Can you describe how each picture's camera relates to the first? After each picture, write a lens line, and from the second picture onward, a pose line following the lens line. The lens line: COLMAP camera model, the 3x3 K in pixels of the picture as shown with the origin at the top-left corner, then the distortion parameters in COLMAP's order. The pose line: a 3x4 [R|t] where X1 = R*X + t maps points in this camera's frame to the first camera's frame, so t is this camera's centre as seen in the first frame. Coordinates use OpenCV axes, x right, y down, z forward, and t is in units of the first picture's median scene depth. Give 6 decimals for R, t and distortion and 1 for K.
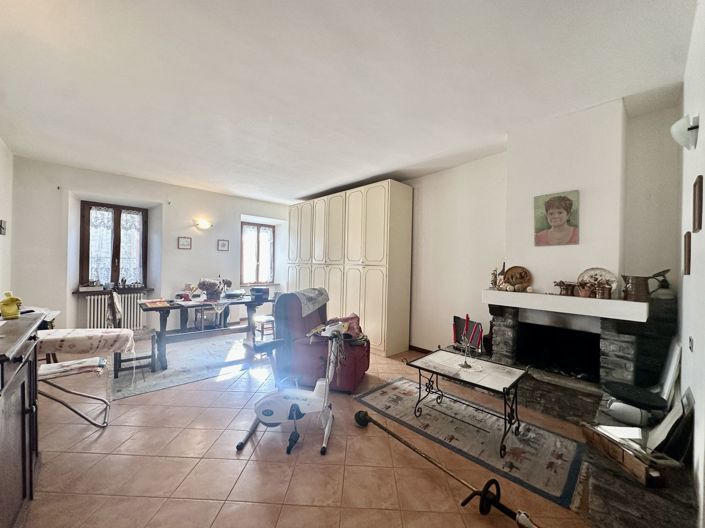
lens RADIAL K [[279.2, 0, 349.5], [0, 279.2, 266.0], [0, 0, 1]] dist [-0.007848, 0.000661]
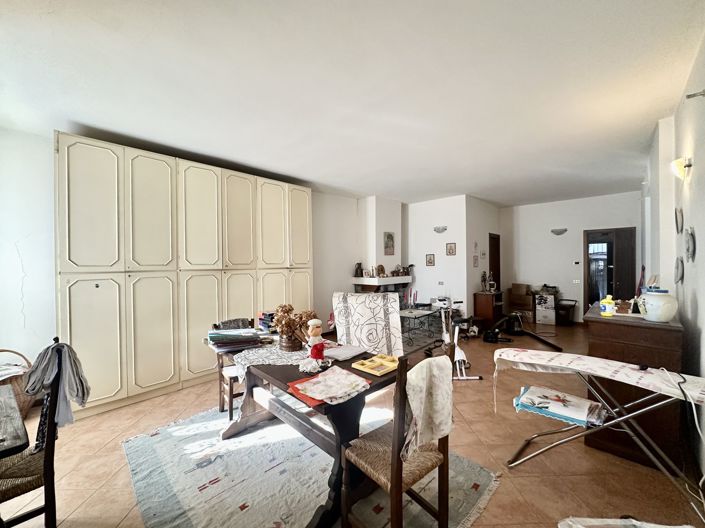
lens RADIAL K [[279.2, 0, 349.3], [0, 279.2, 263.6], [0, 0, 1]] dist [-0.007848, 0.000661]
pose [[-0.034194, -0.009876, 0.999366, -0.952310], [0.029185, 0.999515, 0.010876, -0.024547], [-0.998989, 0.029539, -0.033889, 0.875332]]
